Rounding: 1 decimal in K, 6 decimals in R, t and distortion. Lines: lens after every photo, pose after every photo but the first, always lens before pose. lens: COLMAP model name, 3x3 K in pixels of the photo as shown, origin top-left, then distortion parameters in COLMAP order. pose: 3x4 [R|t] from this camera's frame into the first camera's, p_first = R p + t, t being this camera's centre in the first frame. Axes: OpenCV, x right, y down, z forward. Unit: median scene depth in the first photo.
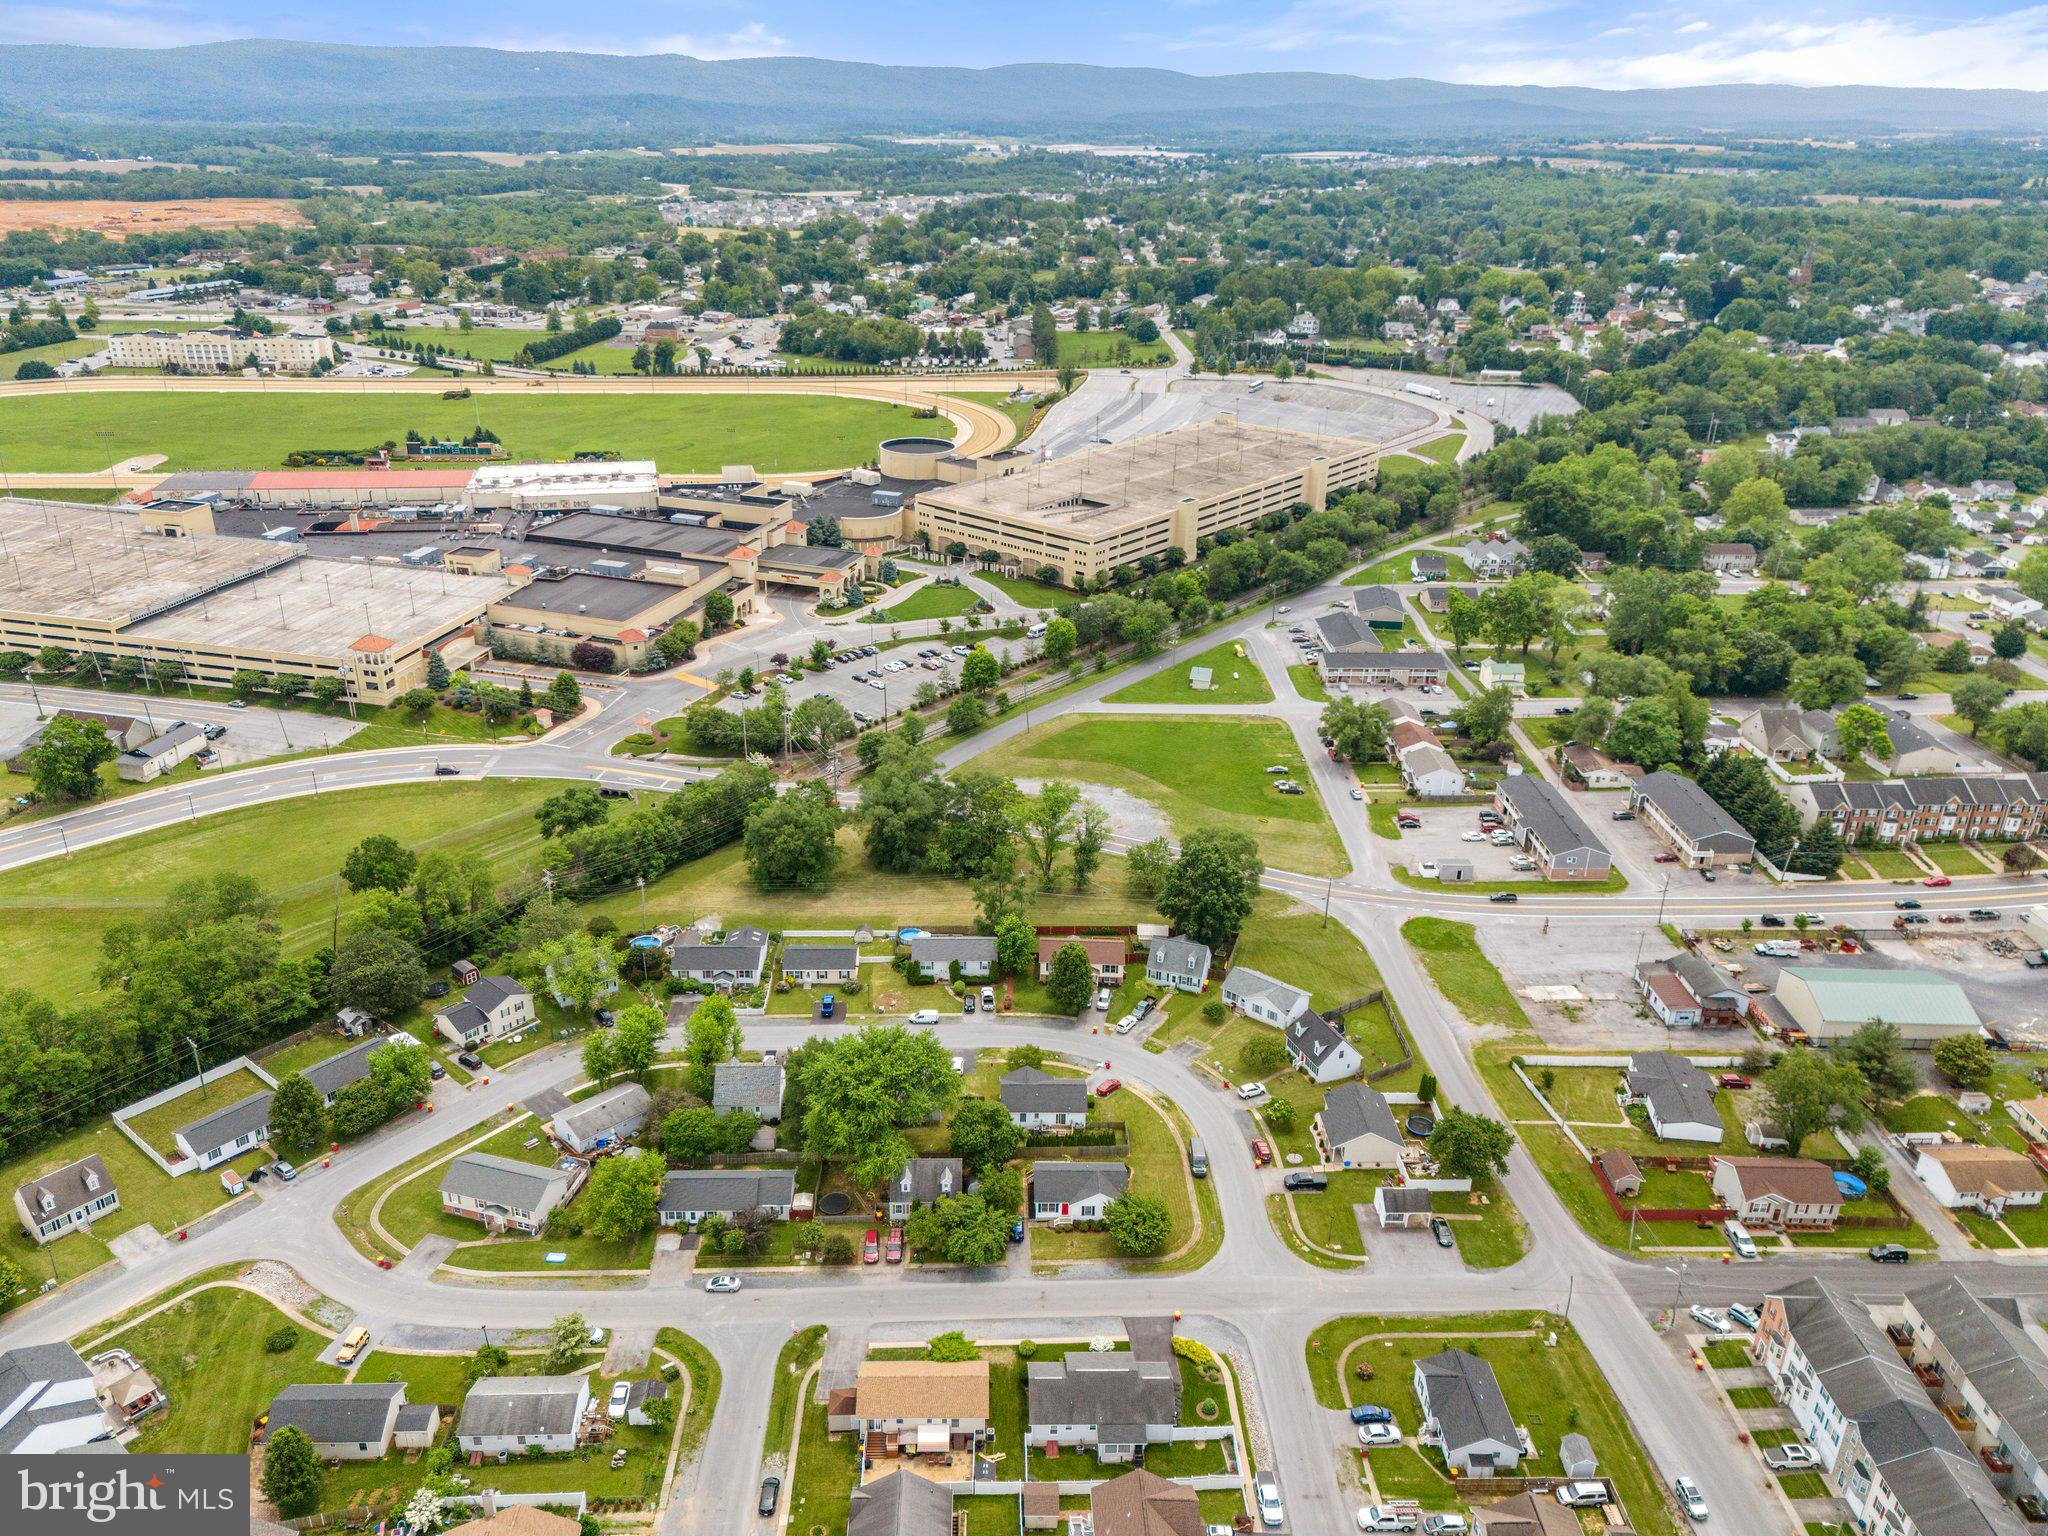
lens RADIAL K [[1477.9, 0, 1017.4], [0, 1477.9, 825.4], [0, 0, 1]] dist [0.104860, -0.108318]
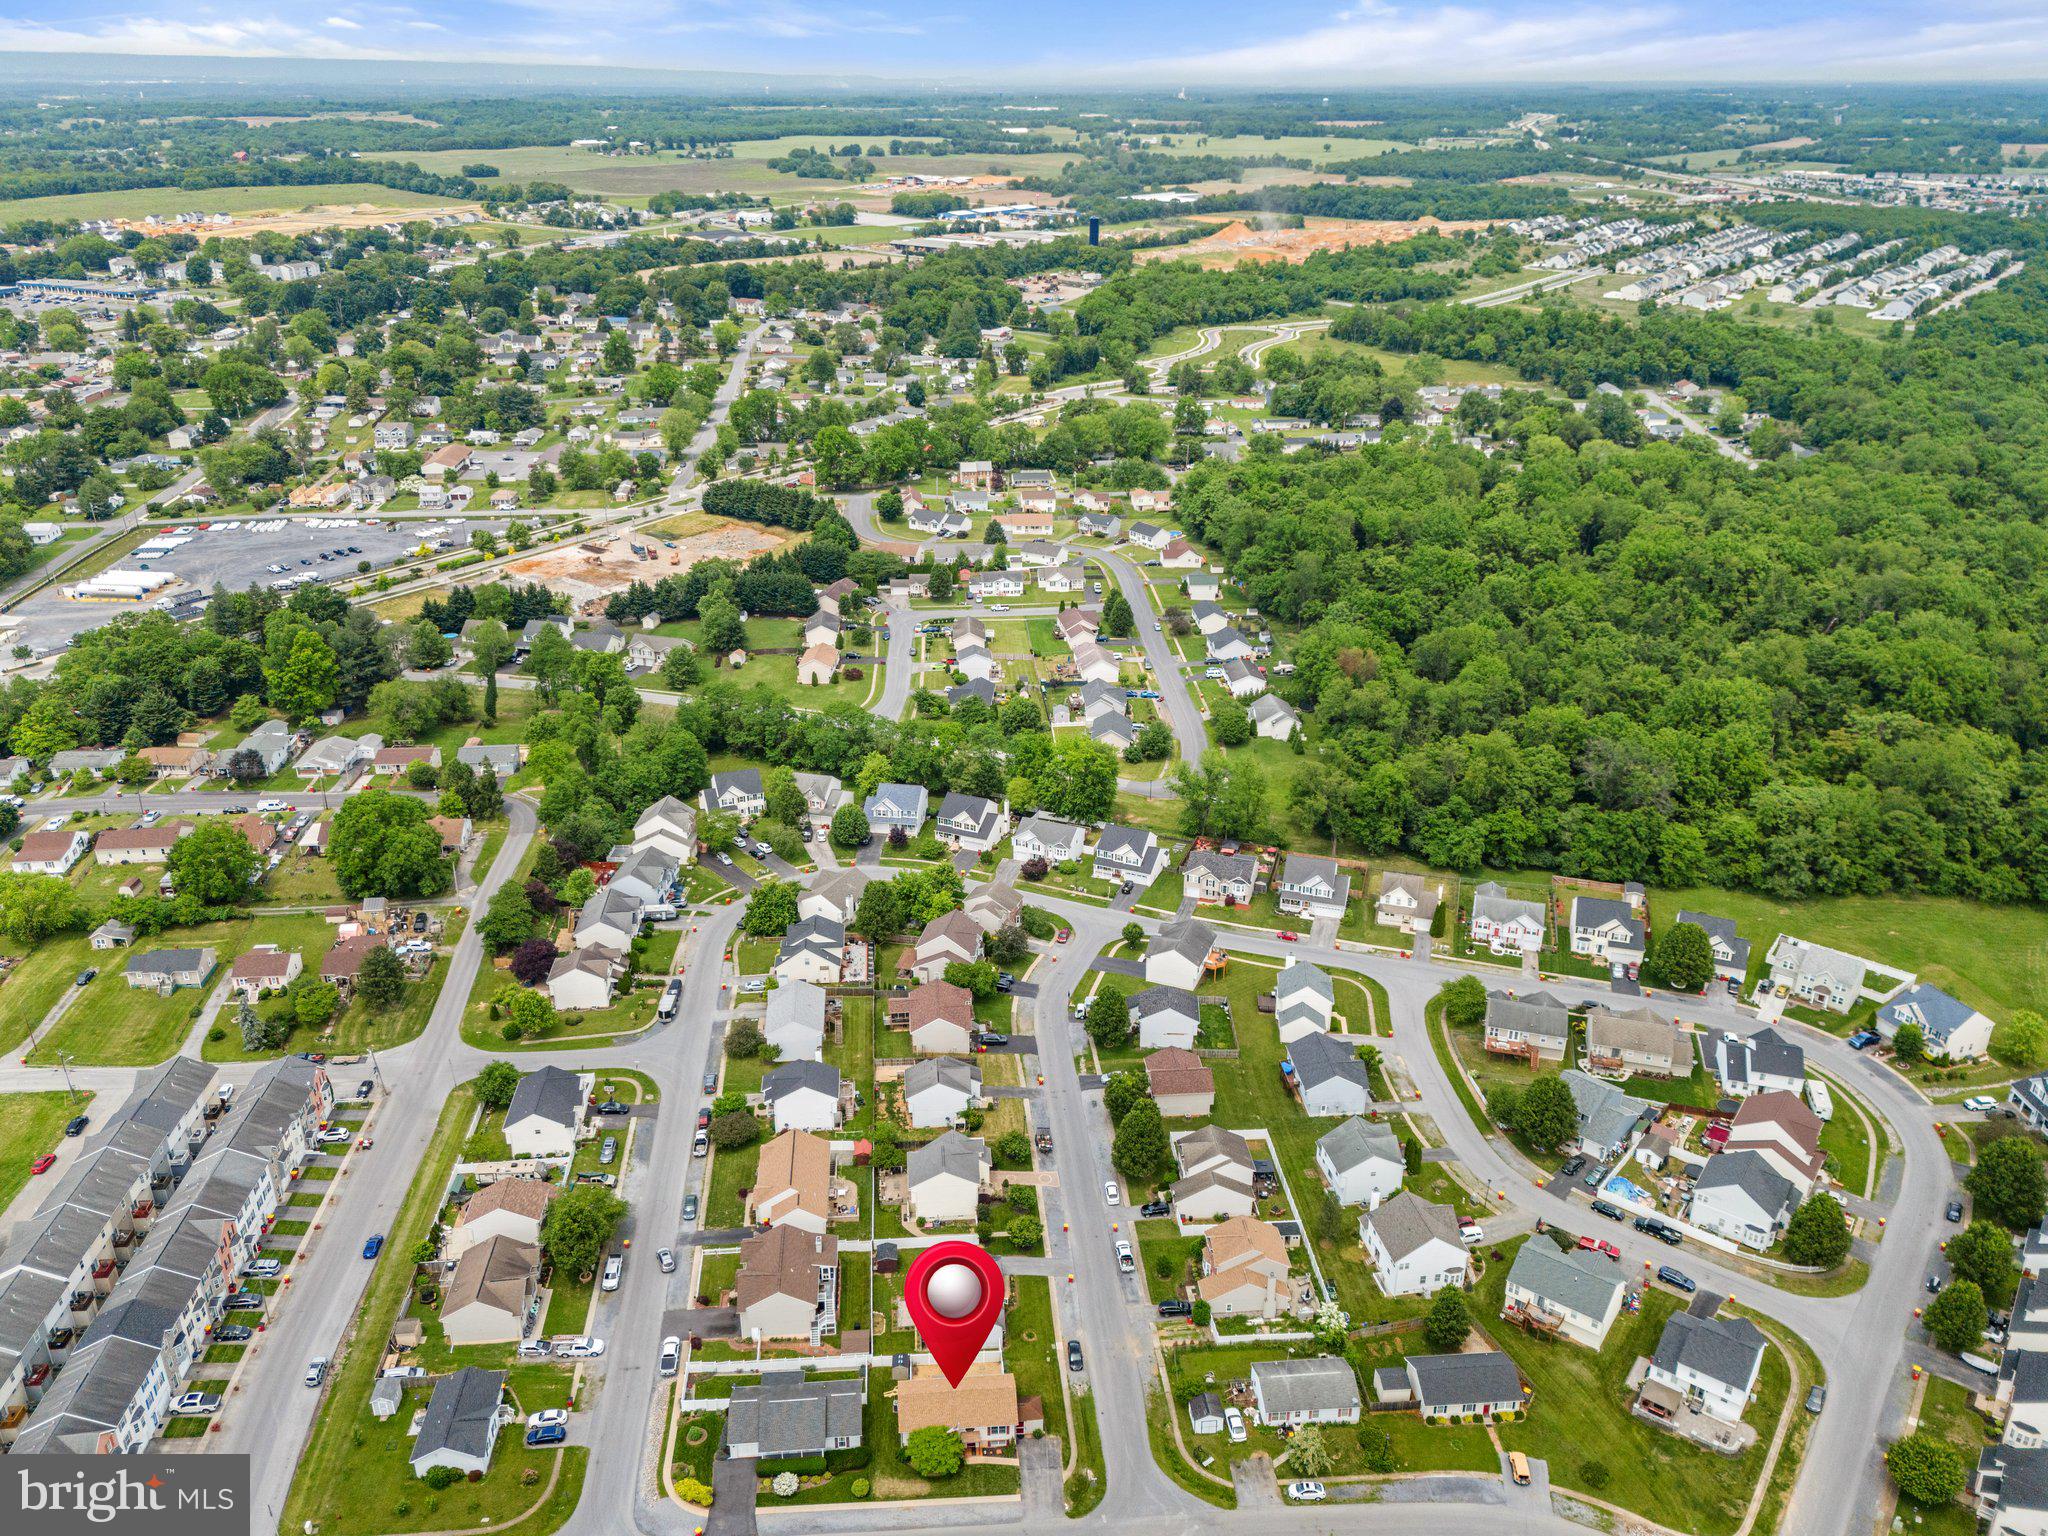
lens RADIAL K [[1528.3, 0, 1024.0], [0, 1528.3, 768.0], [0, 0, 1]] dist [0.077065, -0.079042]
pose [[-0.997701, 0.006087, -0.067502, -0.017734], [-0.046844, 0.657851, 0.751690, -0.372059], [0.048982, 0.753124, -0.656053, 0.658024]]
